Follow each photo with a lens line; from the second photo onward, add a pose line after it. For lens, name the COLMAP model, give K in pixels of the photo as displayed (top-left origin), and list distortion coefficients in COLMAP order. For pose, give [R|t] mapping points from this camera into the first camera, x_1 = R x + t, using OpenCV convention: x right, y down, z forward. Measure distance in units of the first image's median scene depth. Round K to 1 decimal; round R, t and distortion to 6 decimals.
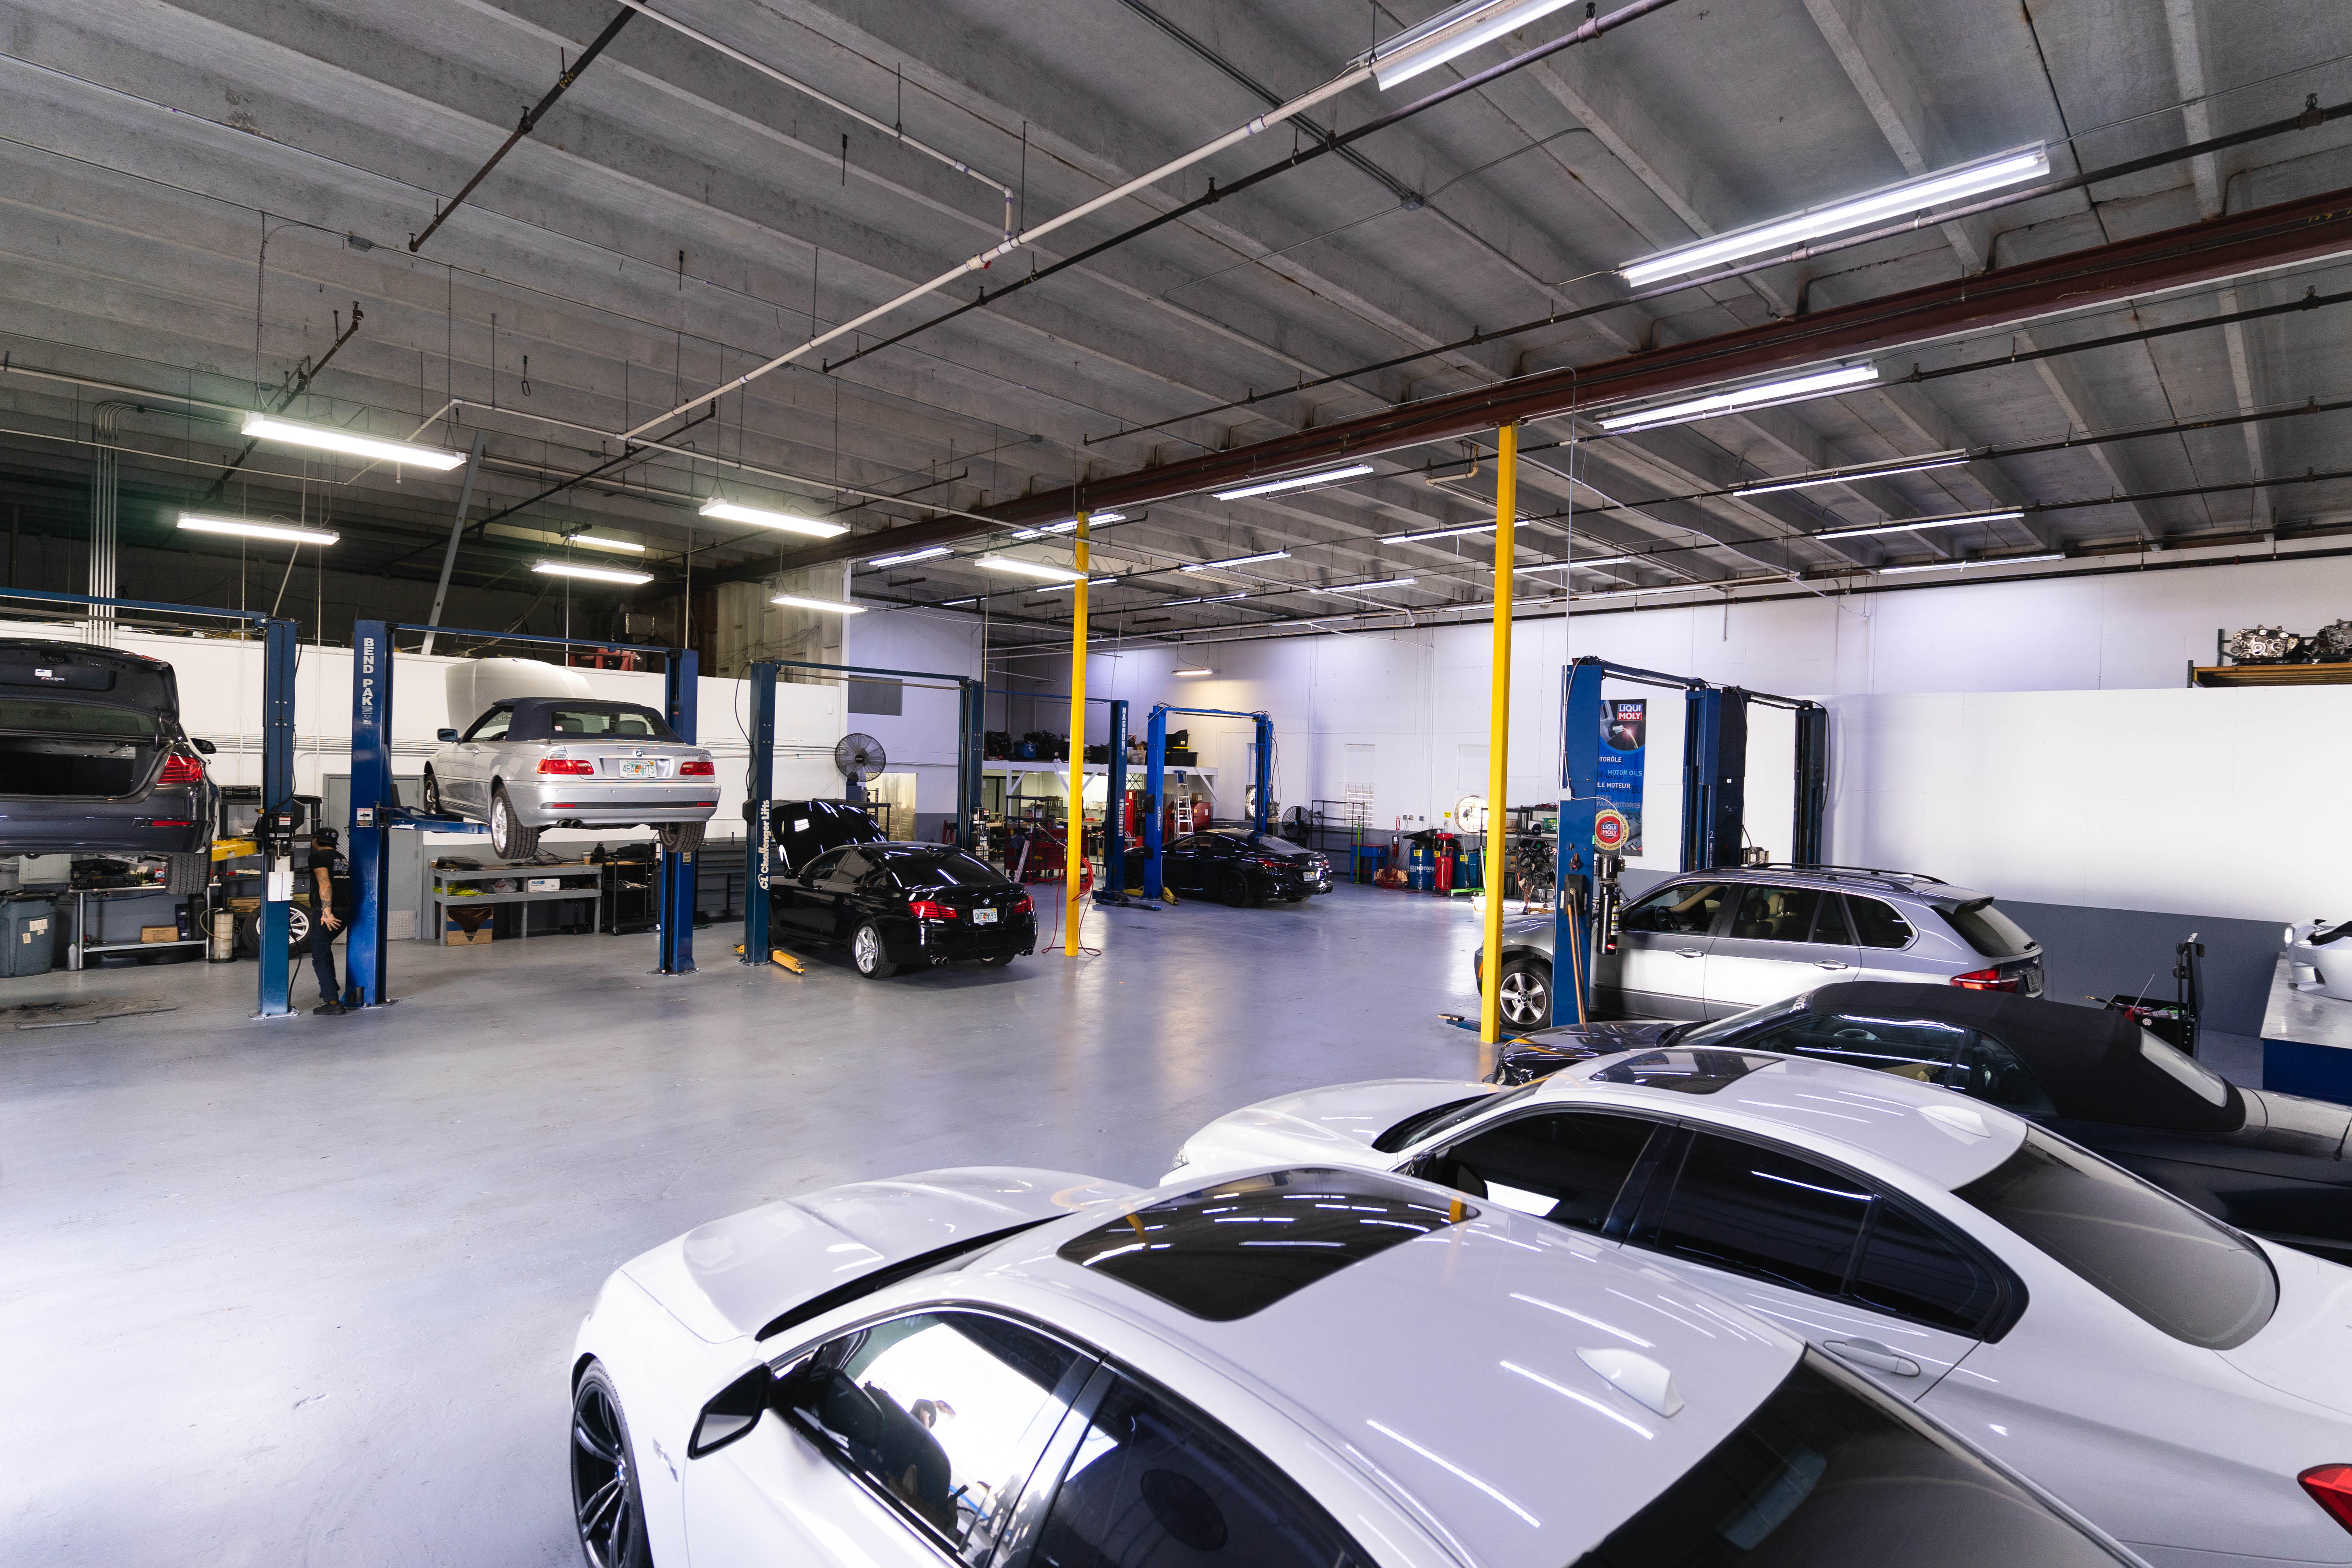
lens RADIAL K [[1122.8, 0, 1175.7], [0, 1122.8, 782.9], [0, 0, 1]] dist [0.003589, 0.000004]
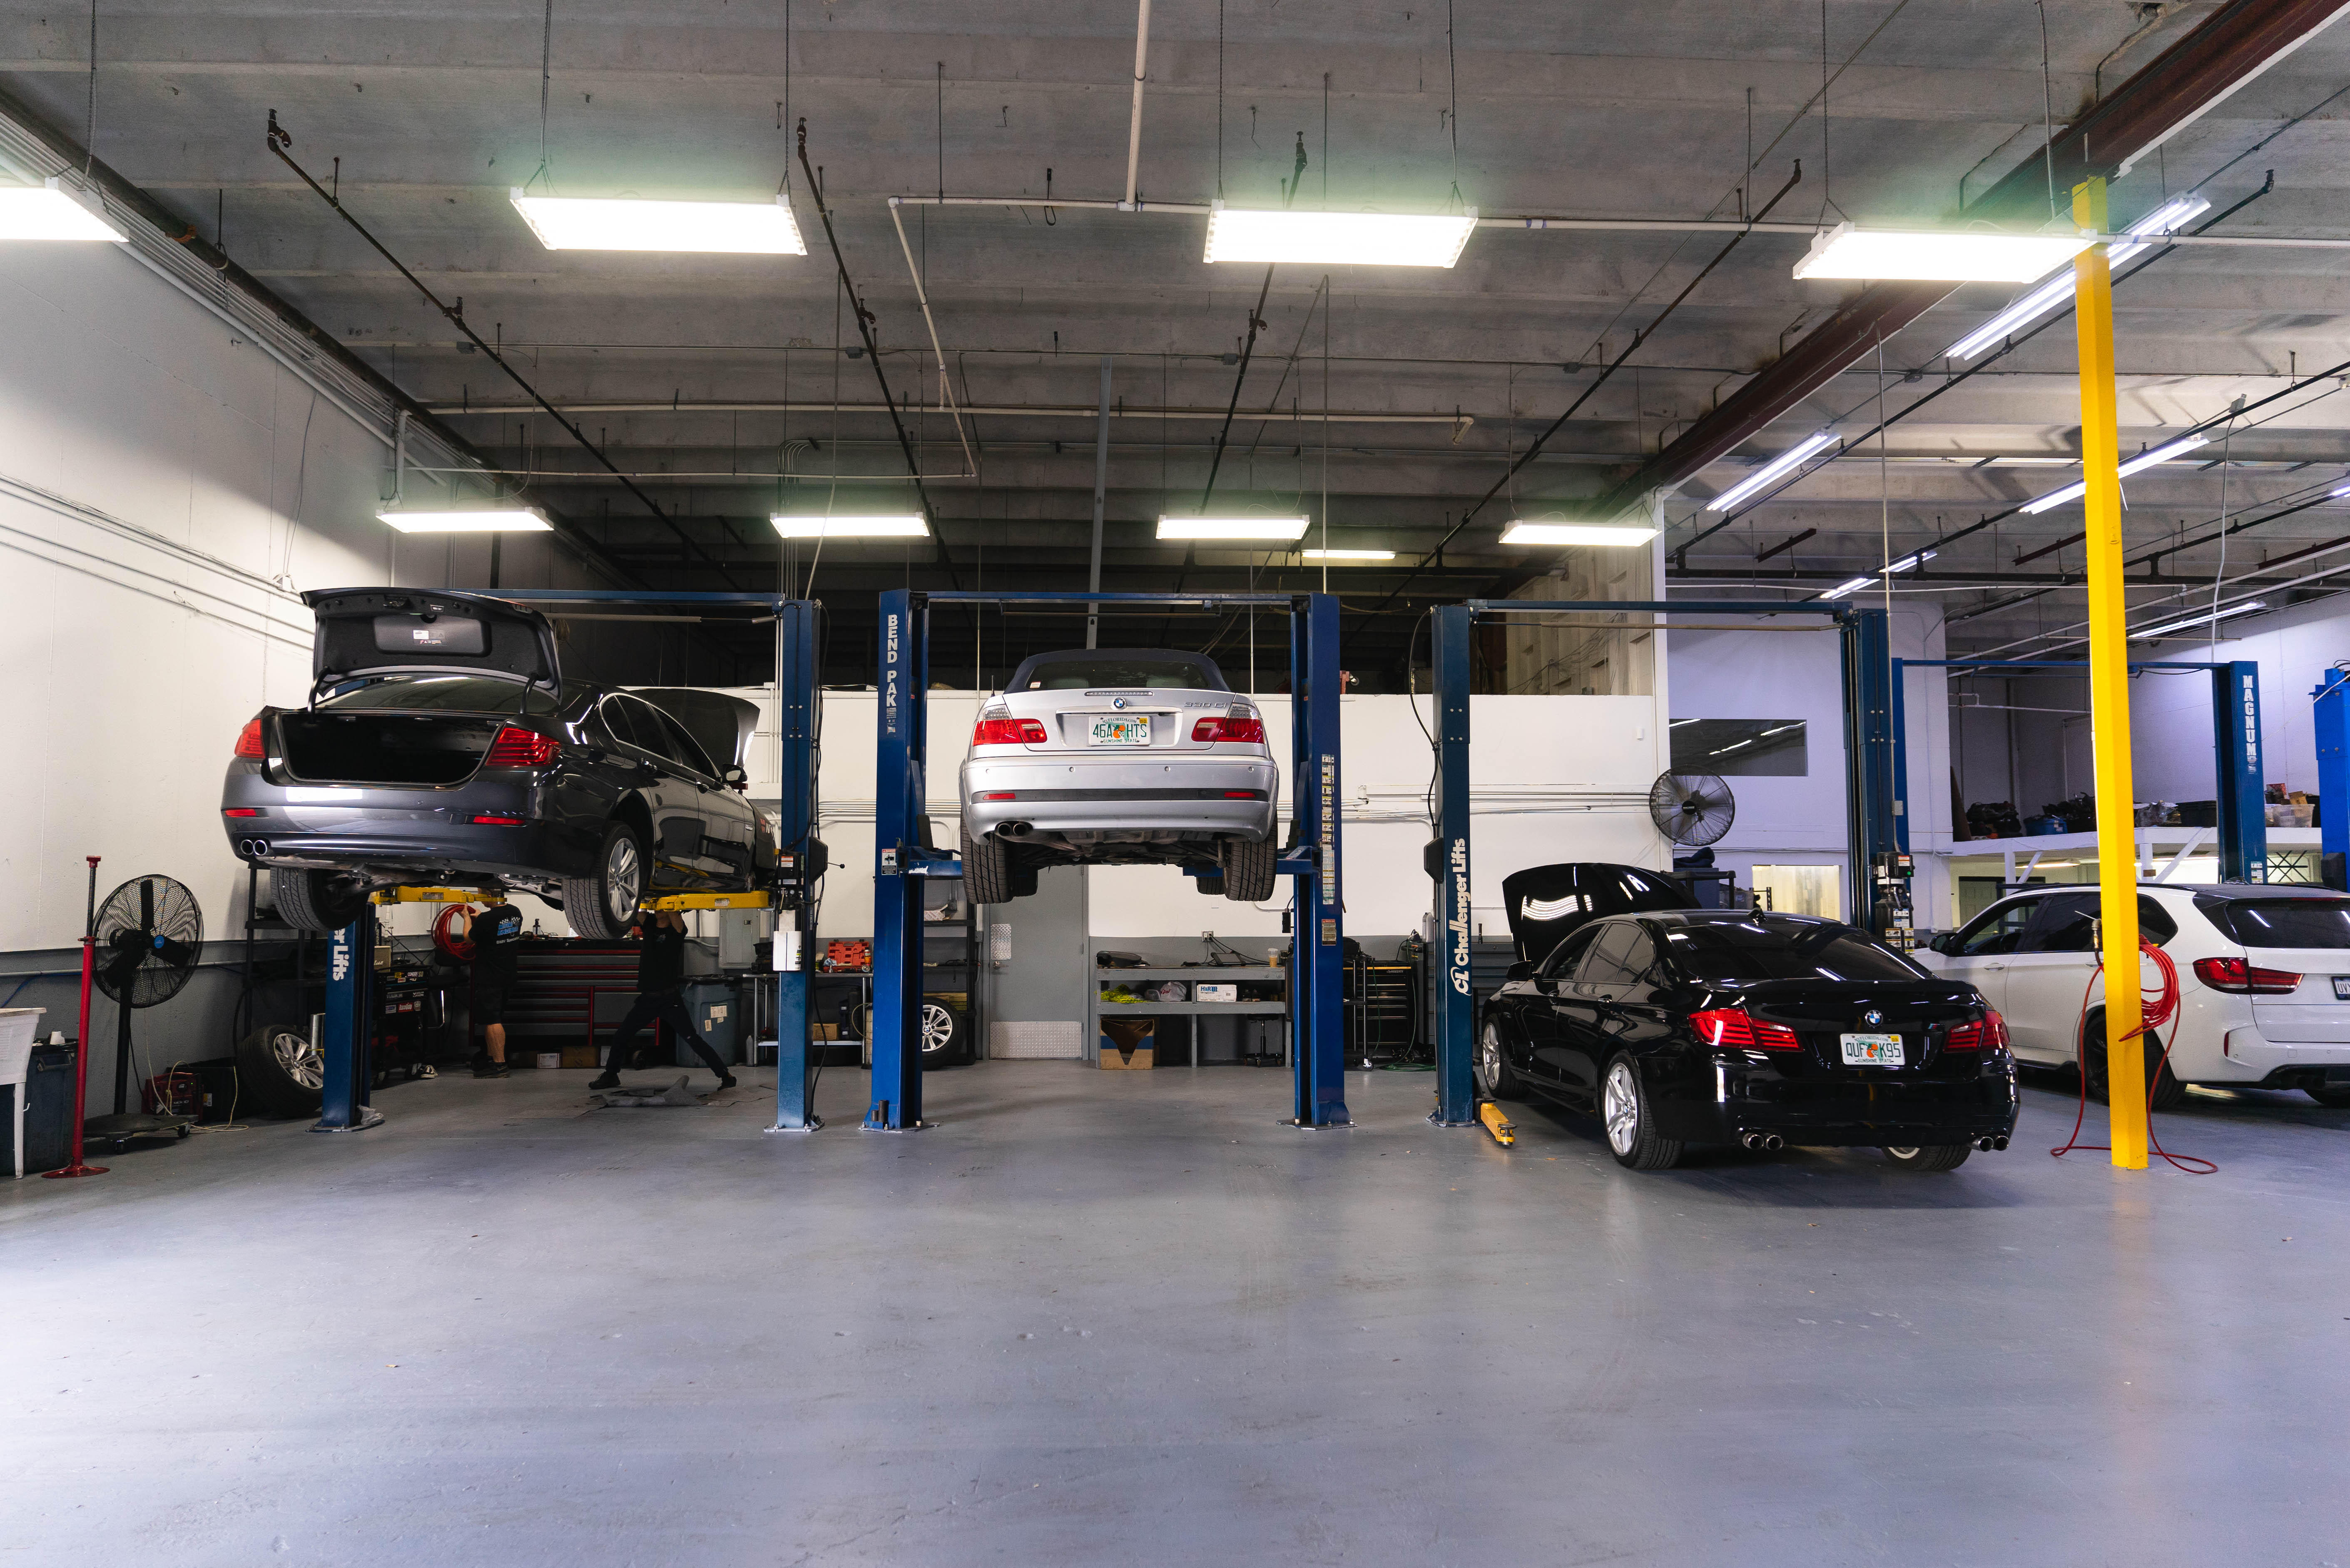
lens RADIAL K [[1359.3, 0, 1139.7], [0, 1359.3, 815.6], [0, 0, 1]] dist [-0.003571, -0.000076]
pose [[0.737842, -0.071659, -0.671159, -0.015948], [0.011138, 0.995506, -0.094044, 0.070418], [0.674882, 0.061914, 0.735324, 0.387949]]
